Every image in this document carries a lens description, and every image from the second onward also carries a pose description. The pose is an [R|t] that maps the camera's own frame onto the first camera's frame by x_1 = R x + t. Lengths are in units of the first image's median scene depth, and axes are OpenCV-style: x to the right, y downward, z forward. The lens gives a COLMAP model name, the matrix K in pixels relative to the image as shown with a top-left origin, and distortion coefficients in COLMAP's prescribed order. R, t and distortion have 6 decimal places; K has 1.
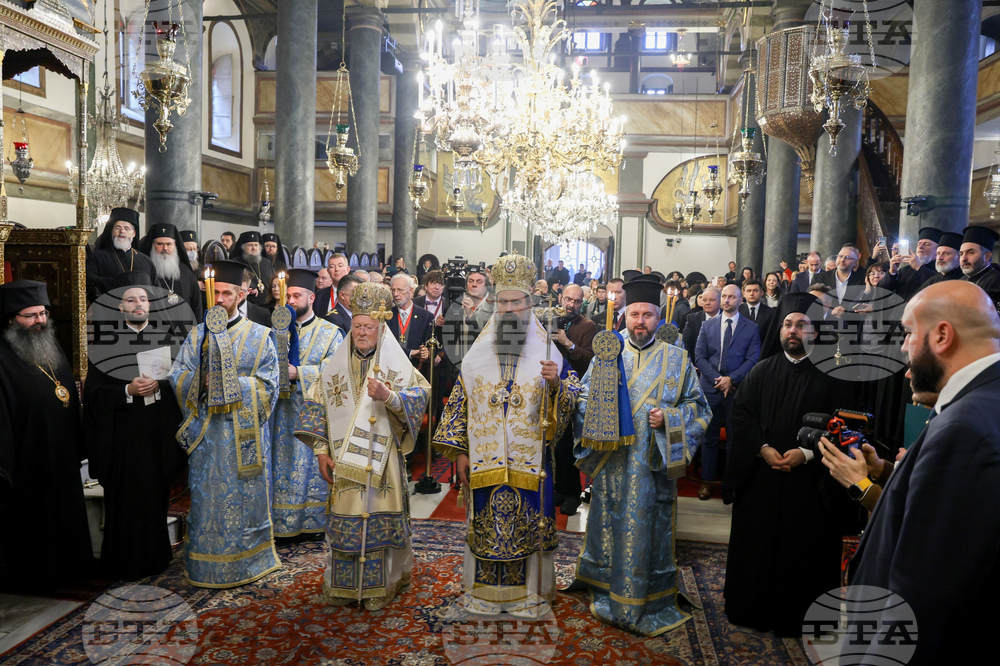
lens RADIAL K [[767.8, 0, 500.0], [0, 767.8, 333.0], [0, 0, 1]] dist [-0.106283, 0.076507]
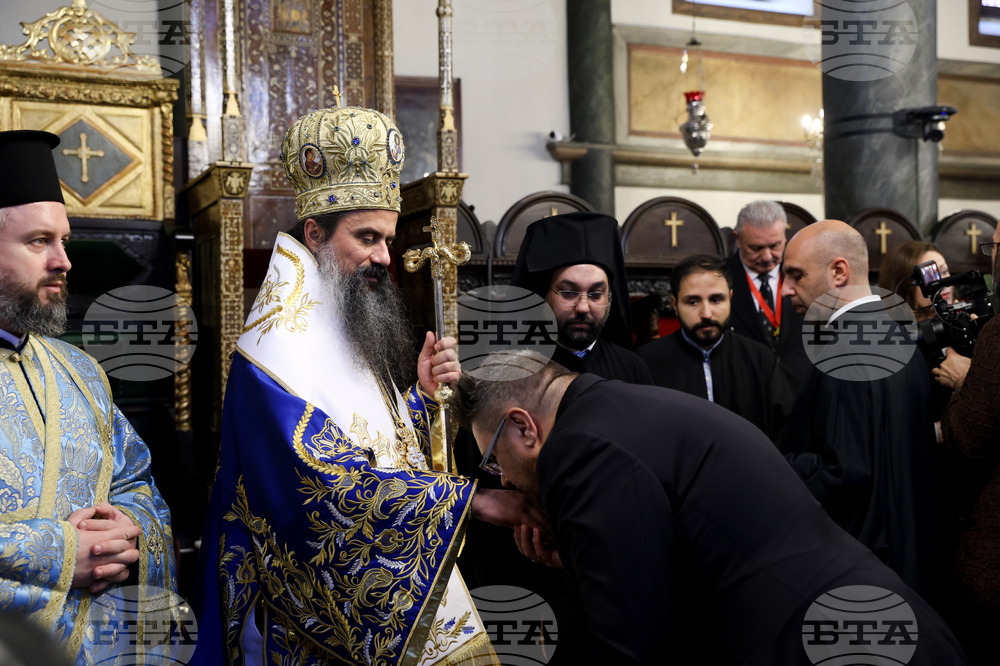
lens RADIAL K [[1108.3, 0, 500.0], [0, 1108.3, 333.0], [0, 0, 1]] dist [0.033824, 0.033544]
pose [[0.486442, -0.028731, -0.873241, 0.080348], [-0.053025, 0.996646, -0.062329, 0.010722], [0.872103, 0.076623, 0.483287, 0.424977]]
